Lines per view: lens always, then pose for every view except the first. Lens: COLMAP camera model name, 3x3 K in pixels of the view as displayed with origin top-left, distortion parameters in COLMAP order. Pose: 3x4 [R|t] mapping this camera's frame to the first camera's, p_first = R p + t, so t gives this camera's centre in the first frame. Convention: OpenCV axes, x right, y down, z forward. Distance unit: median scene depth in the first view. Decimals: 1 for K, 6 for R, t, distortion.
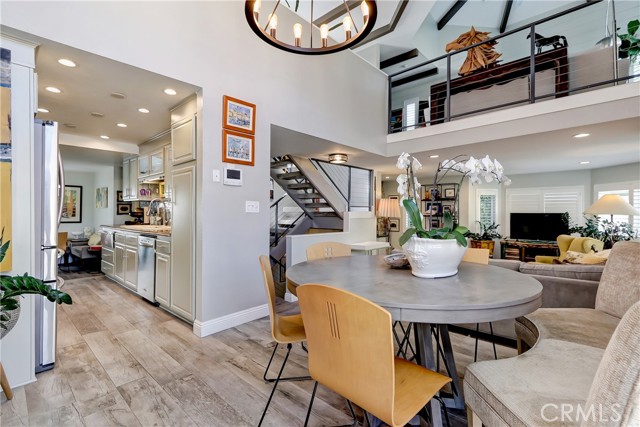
lens RADIAL K [[297.3, 0, 321.1], [0, 297.3, 212.9], [0, 0, 1]] dist [0.006812, -0.001467]
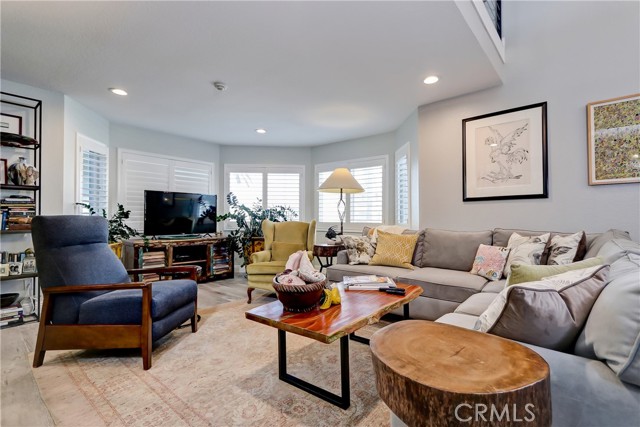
lens RADIAL K [[297.3, 0, 318.7], [0, 297.3, 216.2], [0, 0, 1]] dist [0.006812, -0.001467]
pose [[-0.044028, 0.006109, 0.999012, 0.103875], [0.001729, 0.999980, -0.006039, 0.093562], [-0.999029, 0.001461, -0.044037, 1.208828]]
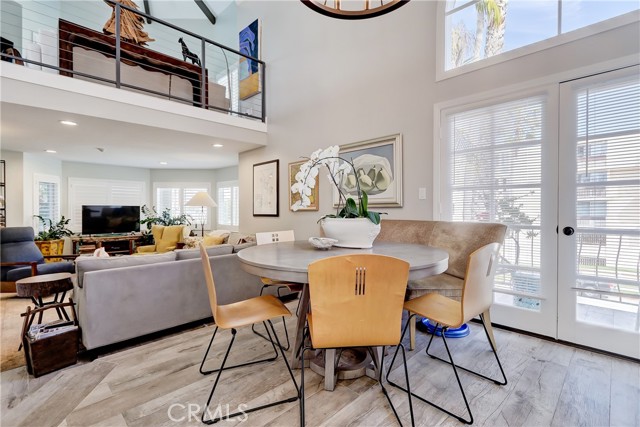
lens RADIAL K [[297.3, 0, 322.3], [0, 297.3, 212.7], [0, 0, 1]] dist [0.006812, -0.001467]
pose [[0.037866, -0.012835, 0.999200, -0.377890], [0.000758, 0.999918, 0.012815, 0.019321], [-0.999283, 0.000272, 0.037873, 0.447870]]
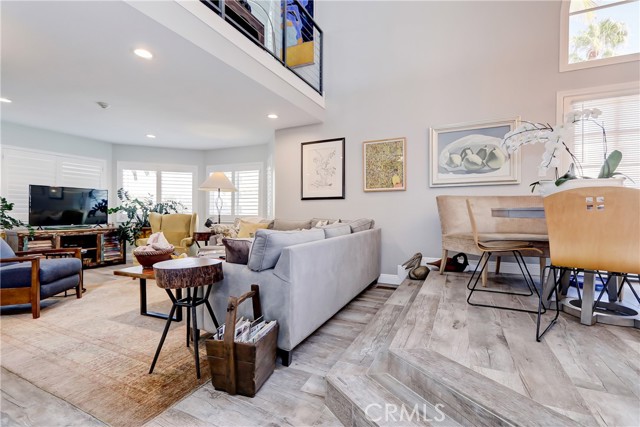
lens RADIAL K [[297.3, 0, 322.9], [0, 297.3, 213.8], [0, 0, 1]] dist [0.006812, -0.001467]
pose [[-0.297992, -0.006515, 0.954546, -0.234475], [-0.003800, 0.999977, 0.005639, 0.095691], [-0.954561, -0.001947, -0.298010, 1.049403]]
